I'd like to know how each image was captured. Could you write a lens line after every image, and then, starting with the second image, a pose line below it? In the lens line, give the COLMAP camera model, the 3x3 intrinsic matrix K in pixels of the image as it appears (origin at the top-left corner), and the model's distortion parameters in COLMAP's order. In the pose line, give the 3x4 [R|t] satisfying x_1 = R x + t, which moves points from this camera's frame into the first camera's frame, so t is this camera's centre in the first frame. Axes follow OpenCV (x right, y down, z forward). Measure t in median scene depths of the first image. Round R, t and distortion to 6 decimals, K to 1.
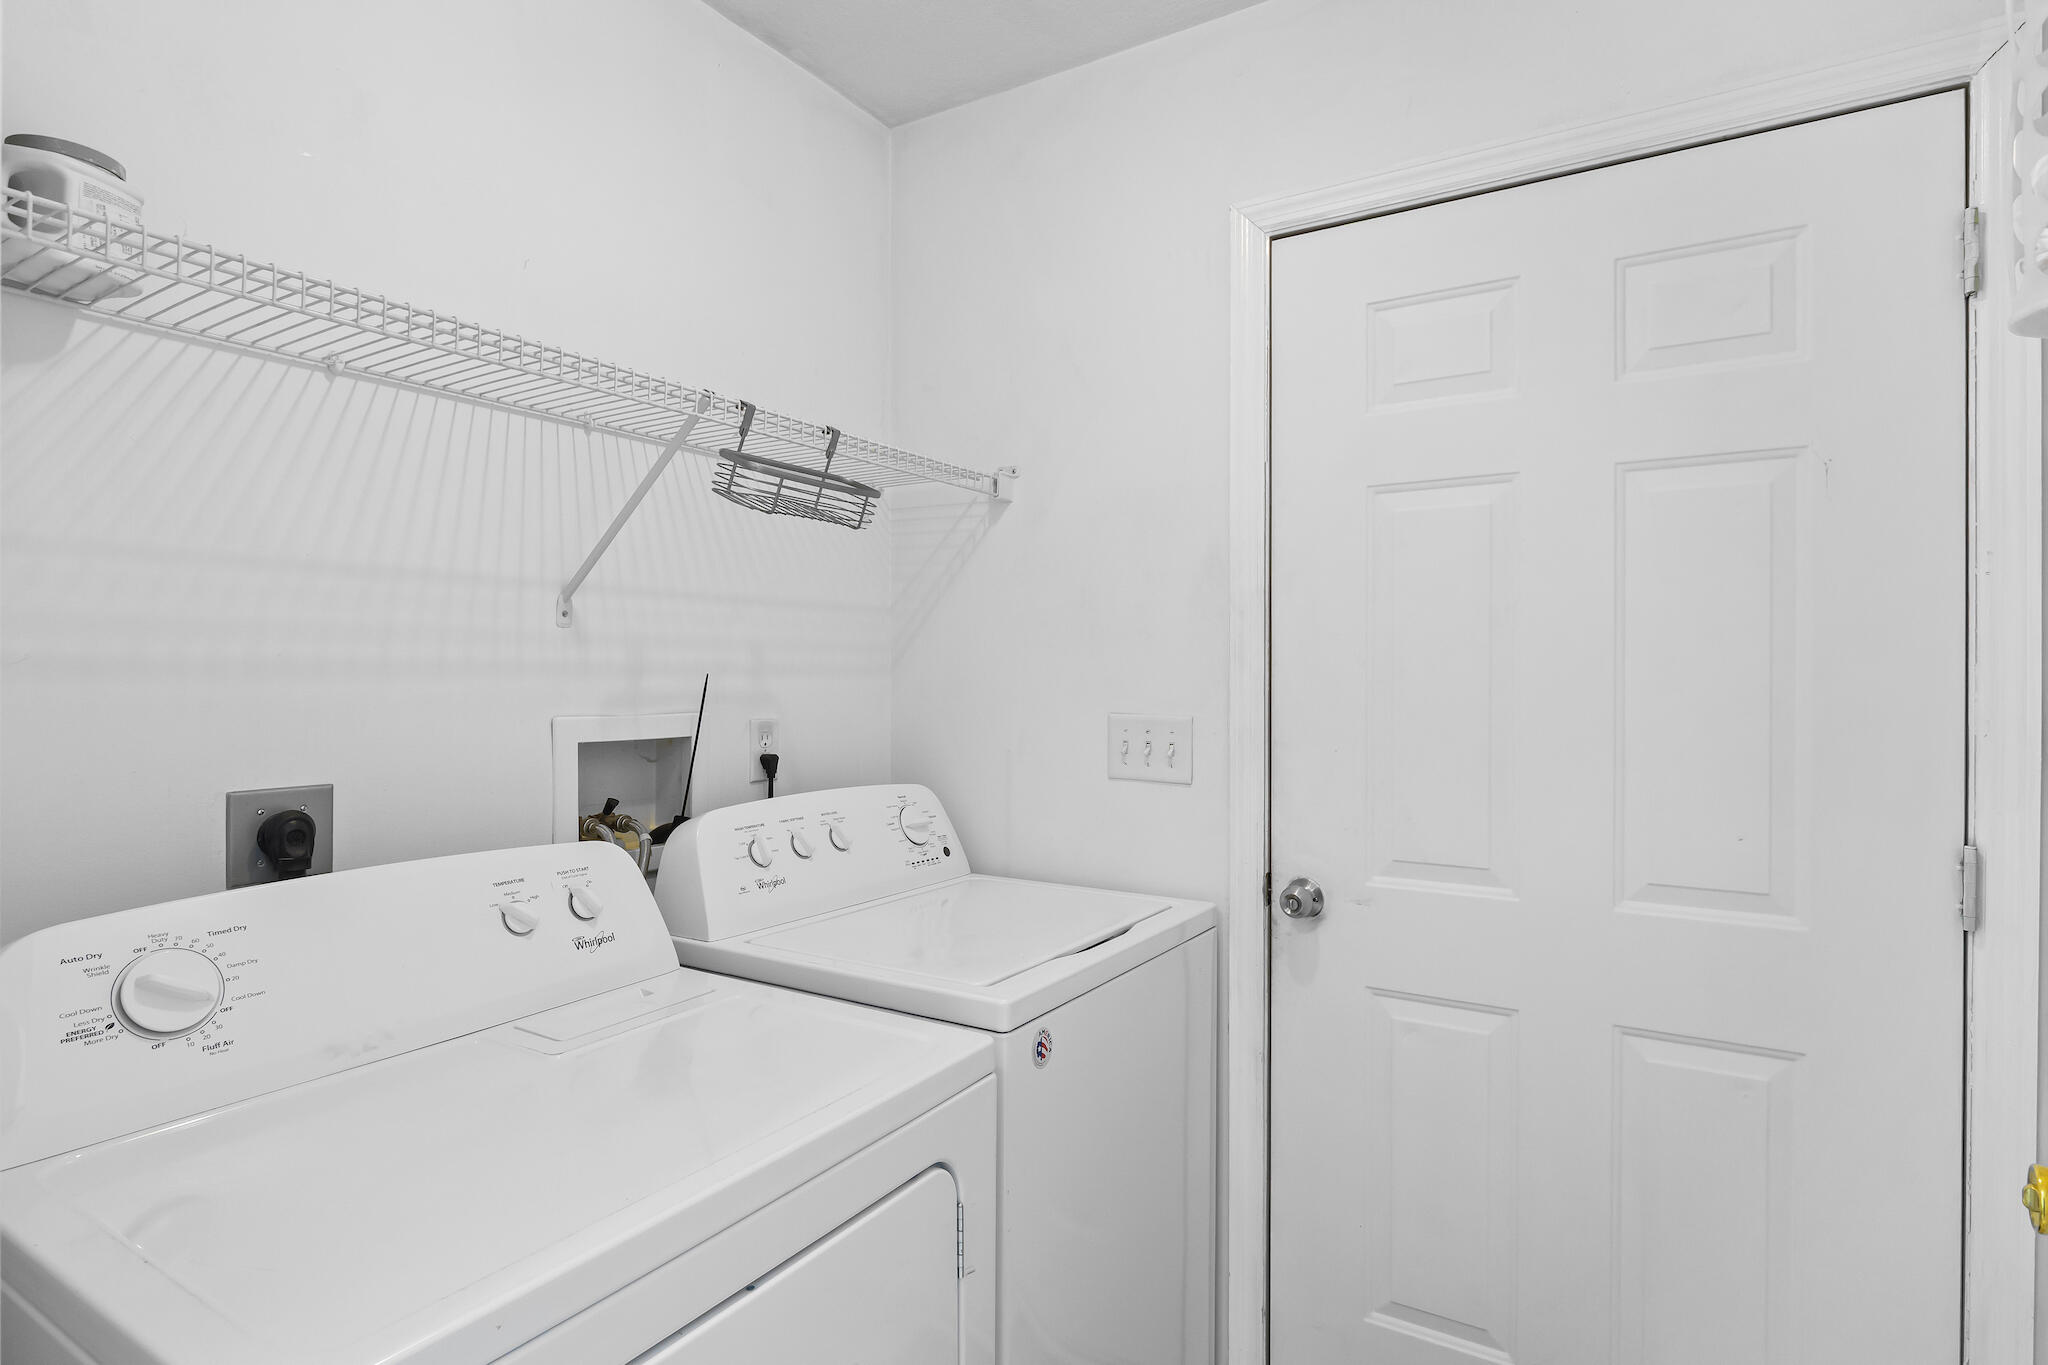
lens RADIAL K [[1054.1, 0, 1026.5], [0, 1054.1, 682.4], [0, 0, 1]] dist [-0.003369, -0.001016]
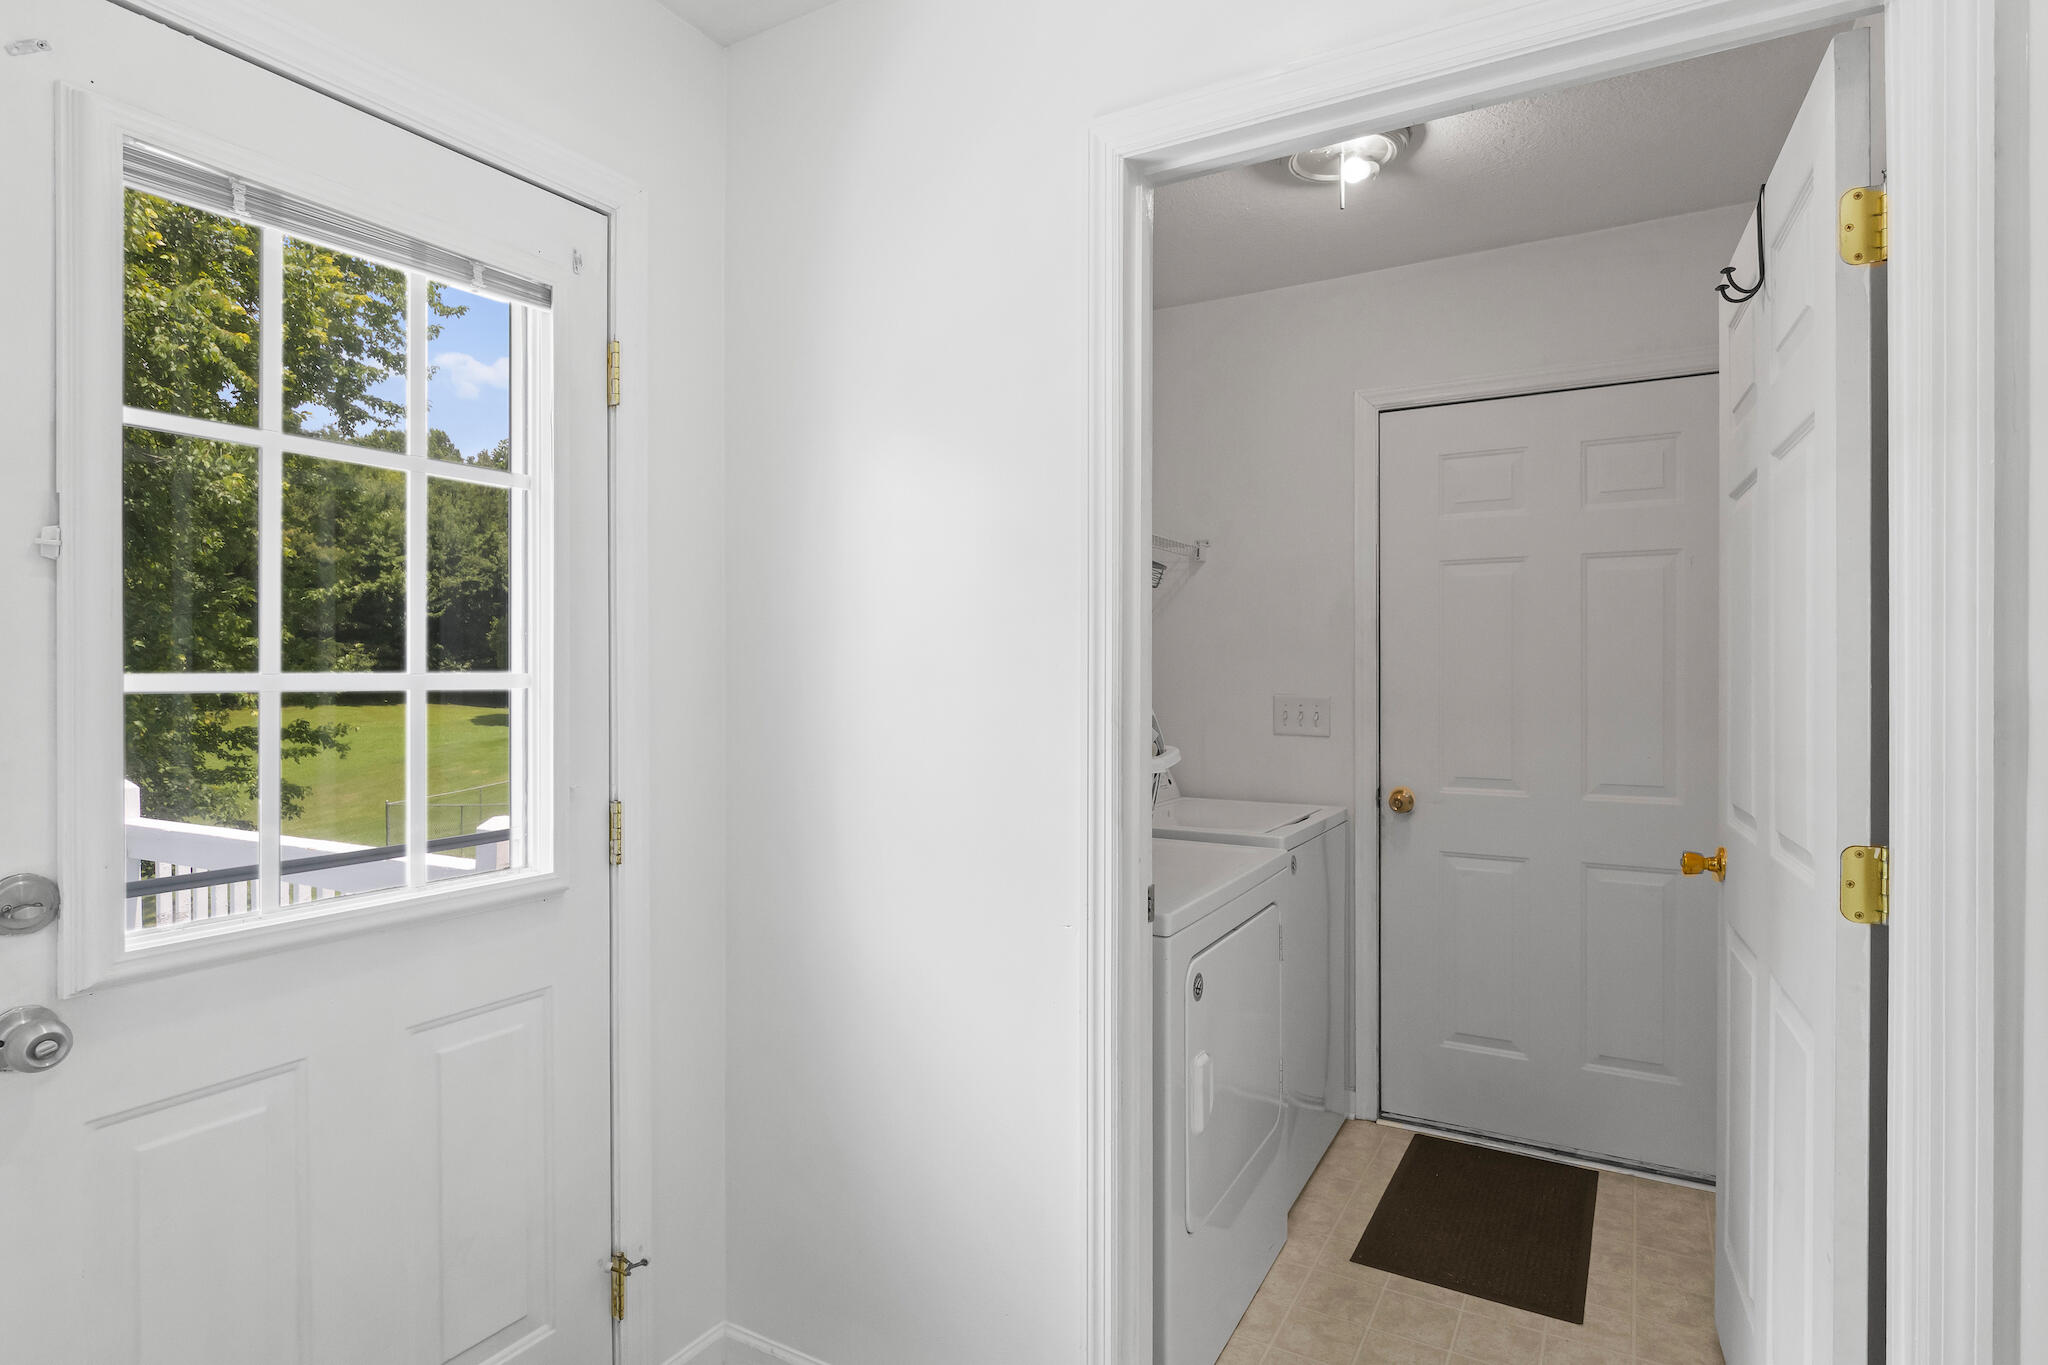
lens RADIAL K [[1054.1, 0, 1021.5], [0, 1054.1, 677.7], [0, 0, 1]] dist [-0.003369, -0.001016]
pose [[0.999443, -0.006778, 0.032673, -0.406114], [0.006659, 0.999971, 0.003754, -0.005936], [-0.032697, -0.003534, 0.999459, -0.682279]]
